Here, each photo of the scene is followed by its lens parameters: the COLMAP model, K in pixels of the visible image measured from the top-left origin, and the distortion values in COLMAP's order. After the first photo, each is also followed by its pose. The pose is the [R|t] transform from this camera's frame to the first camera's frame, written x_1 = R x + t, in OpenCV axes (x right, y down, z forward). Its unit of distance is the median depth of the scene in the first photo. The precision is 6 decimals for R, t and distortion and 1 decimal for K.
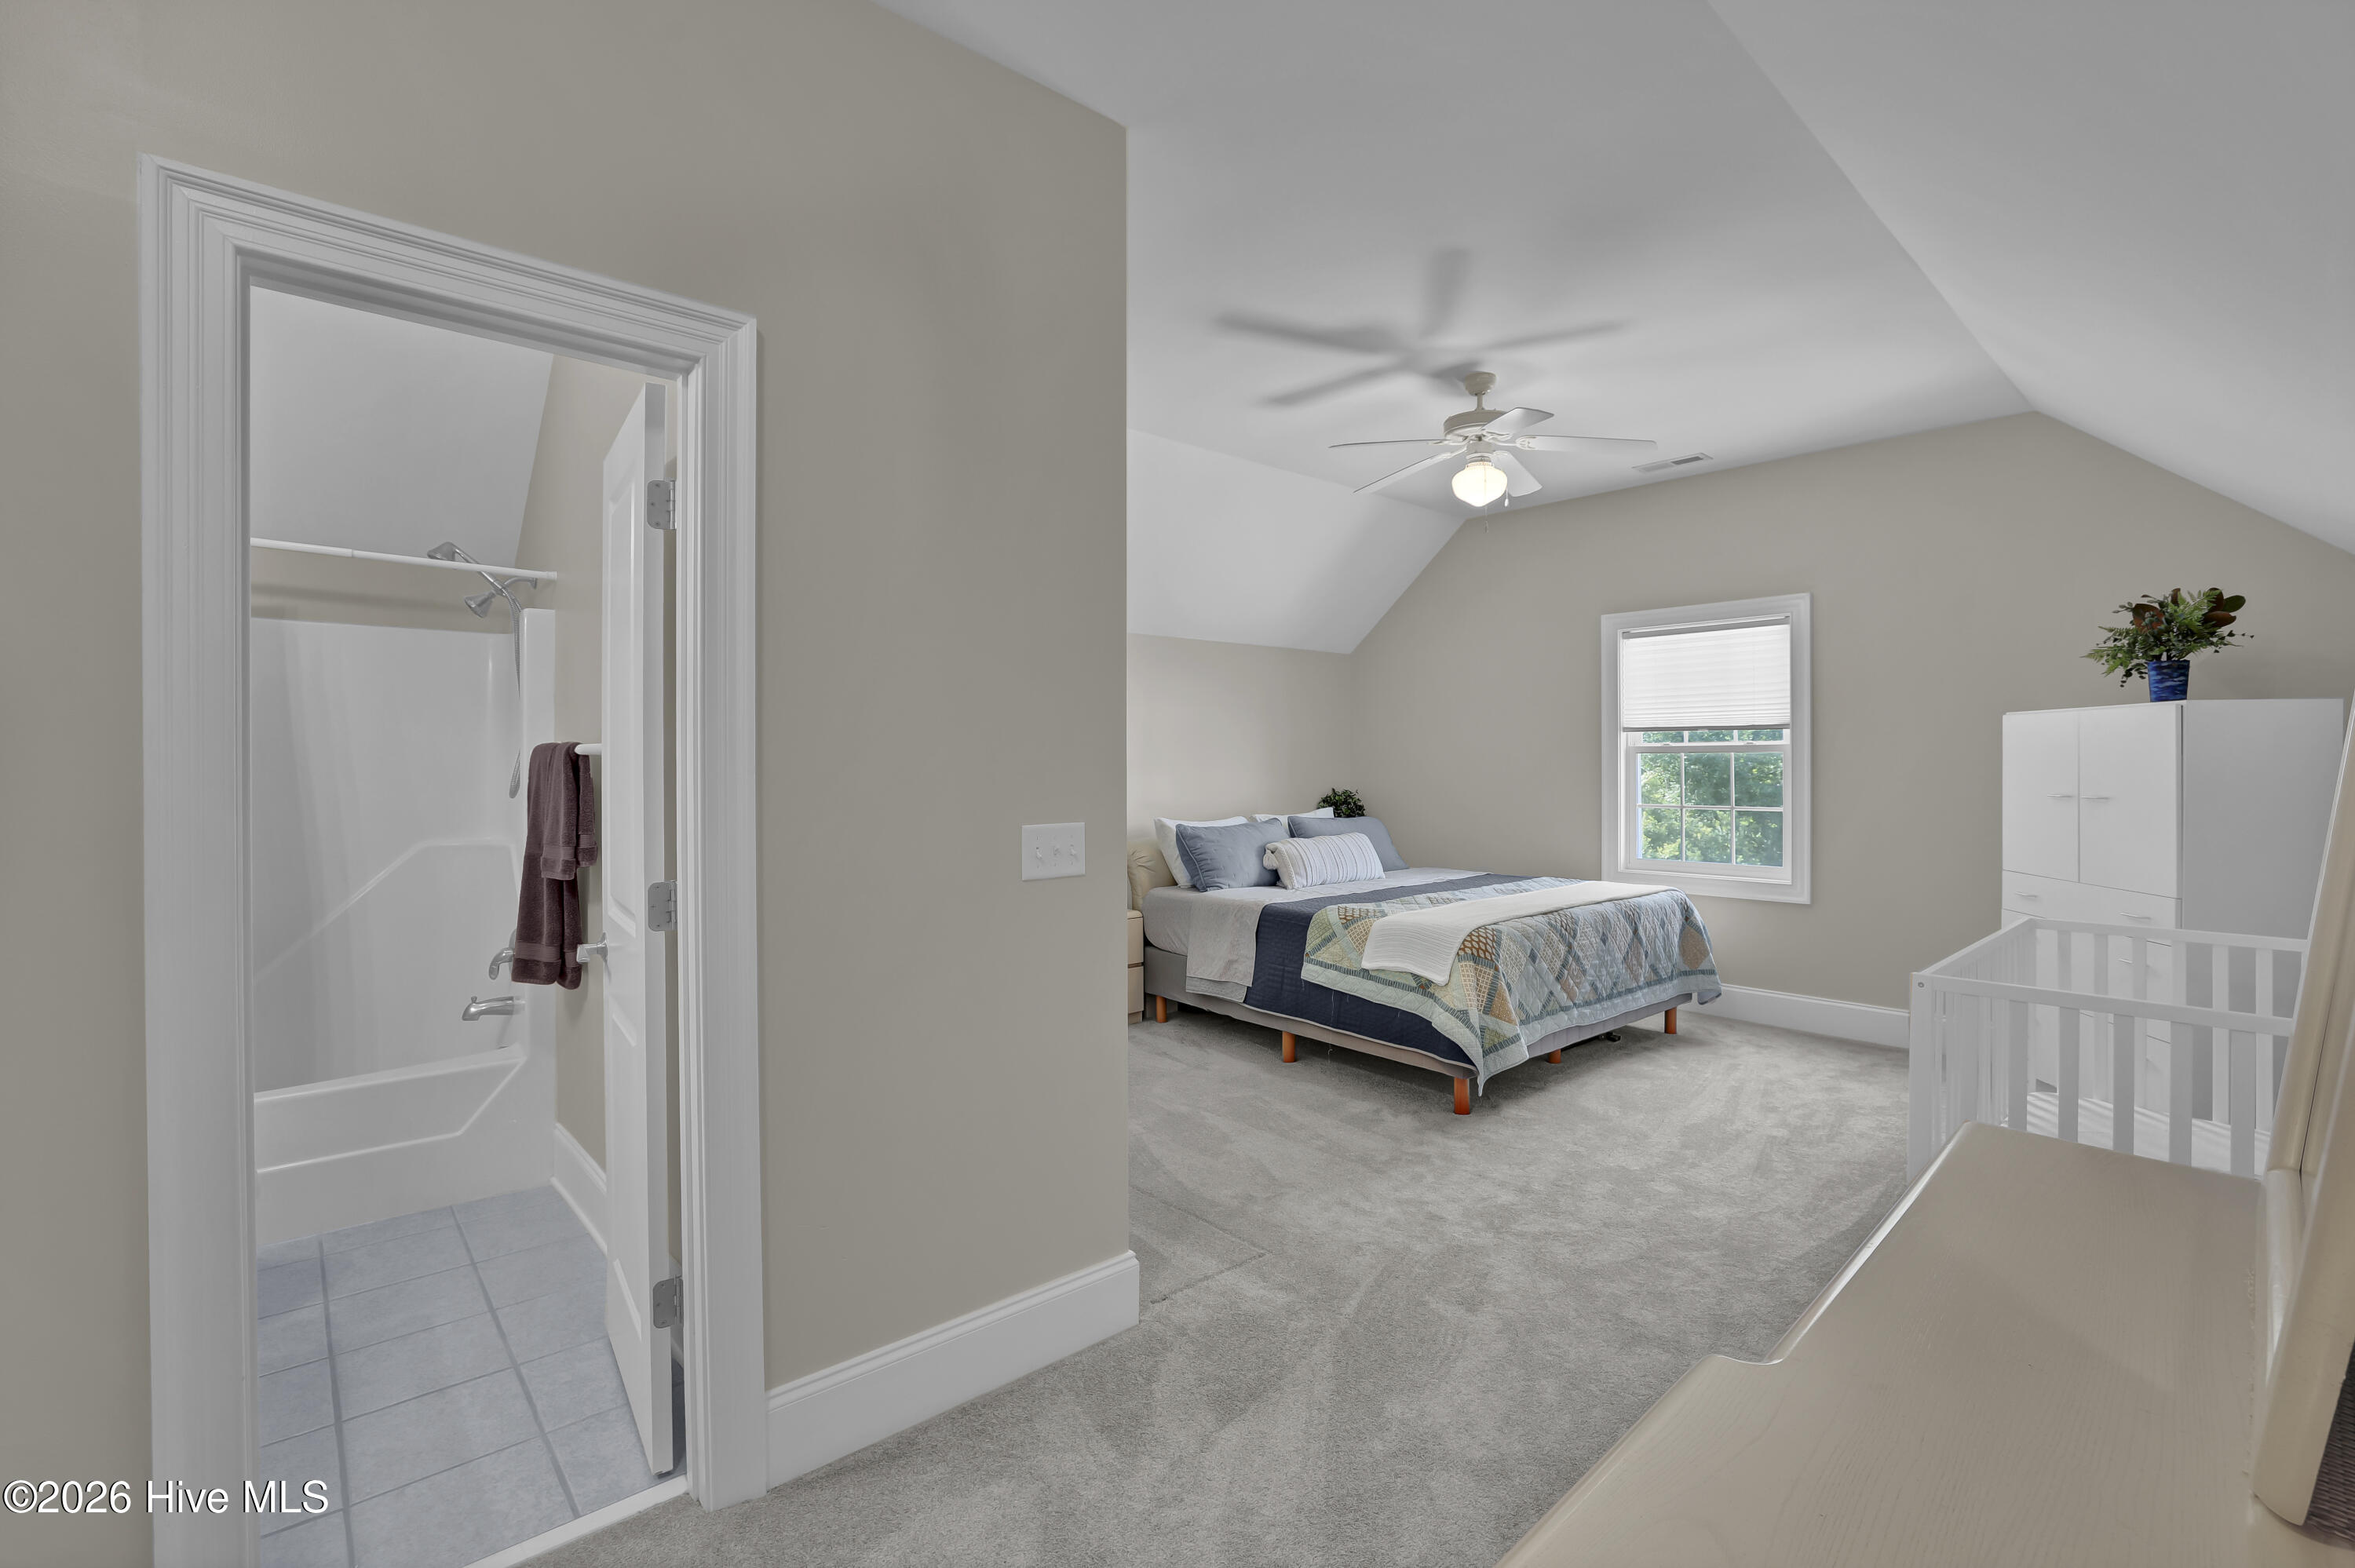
lens RADIAL K [[1031.6, 0, 1175.7], [0, 1031.6, 784.7], [0, 0, 1]] dist [-0.014991, 0.000023]
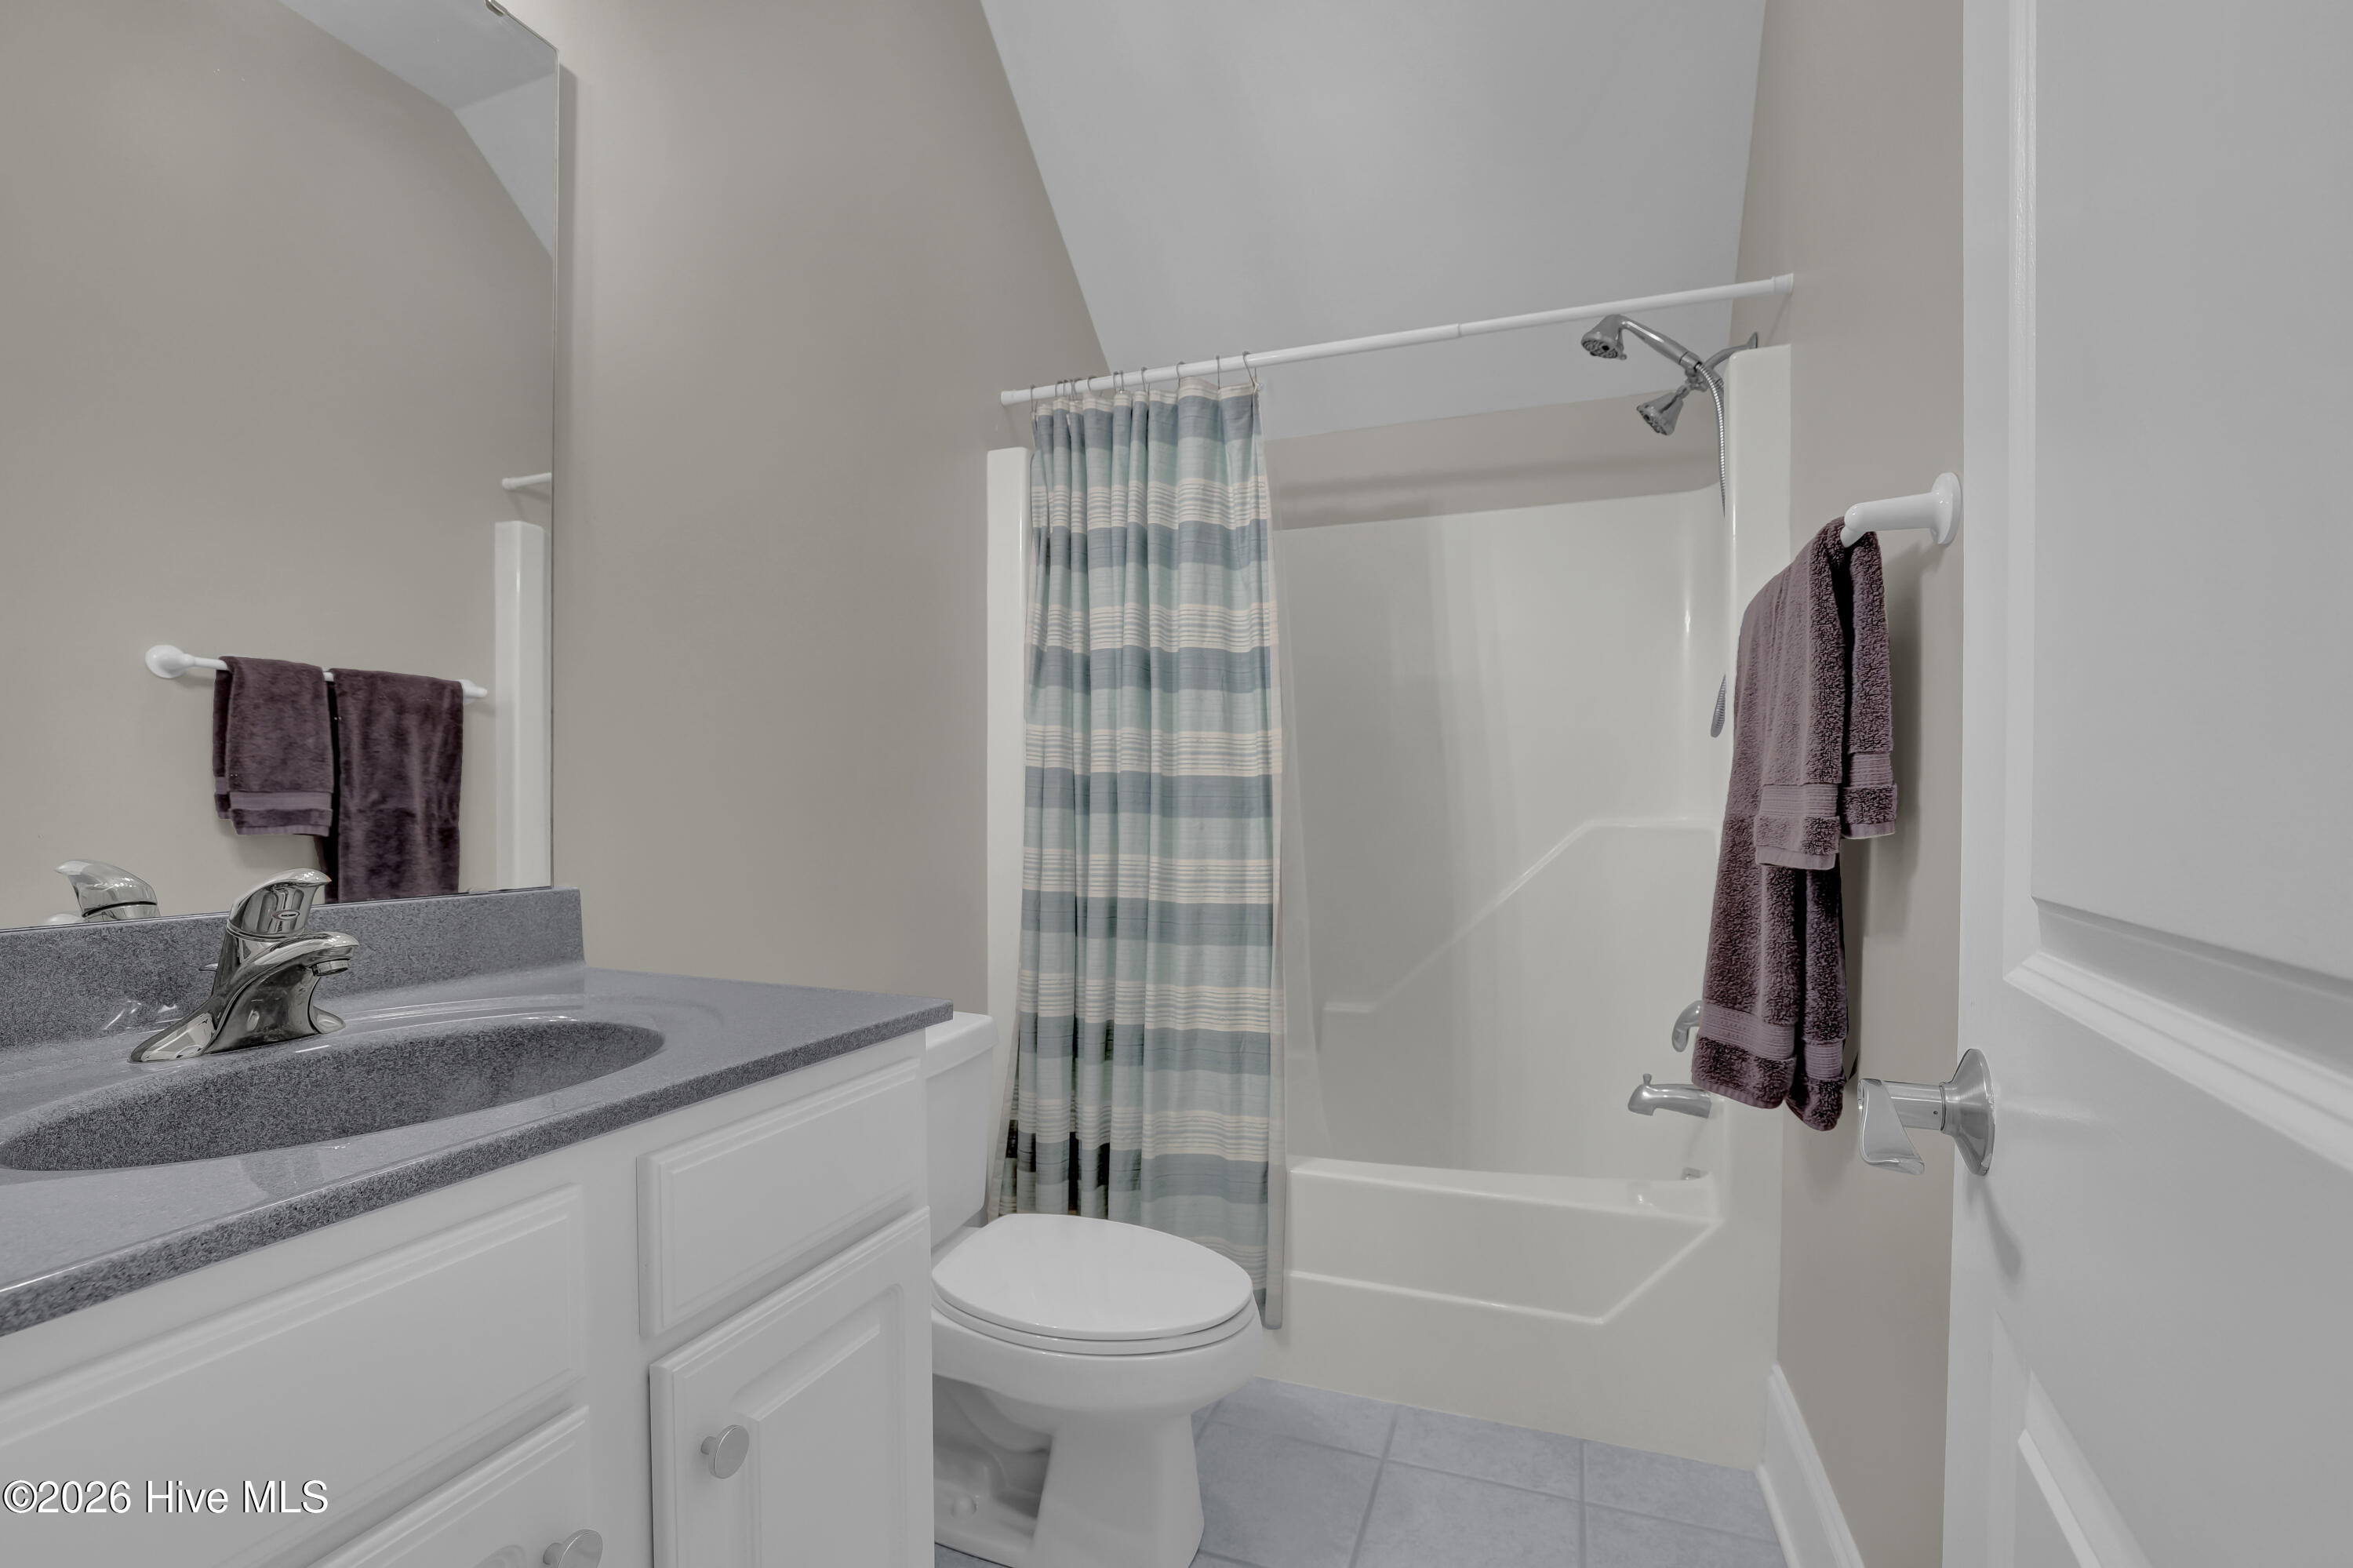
lens RADIAL K [[1030.9, 0, 1192.2], [0, 1030.9, 825.1], [0, 0, 1]] dist [-0.014991, 0.000023]
pose [[0.480660, 0.011152, -0.876836, -0.344937], [-0.007864, 0.999934, 0.008406, 0.070506], [0.876872, 0.002855, 0.480716, 0.569711]]
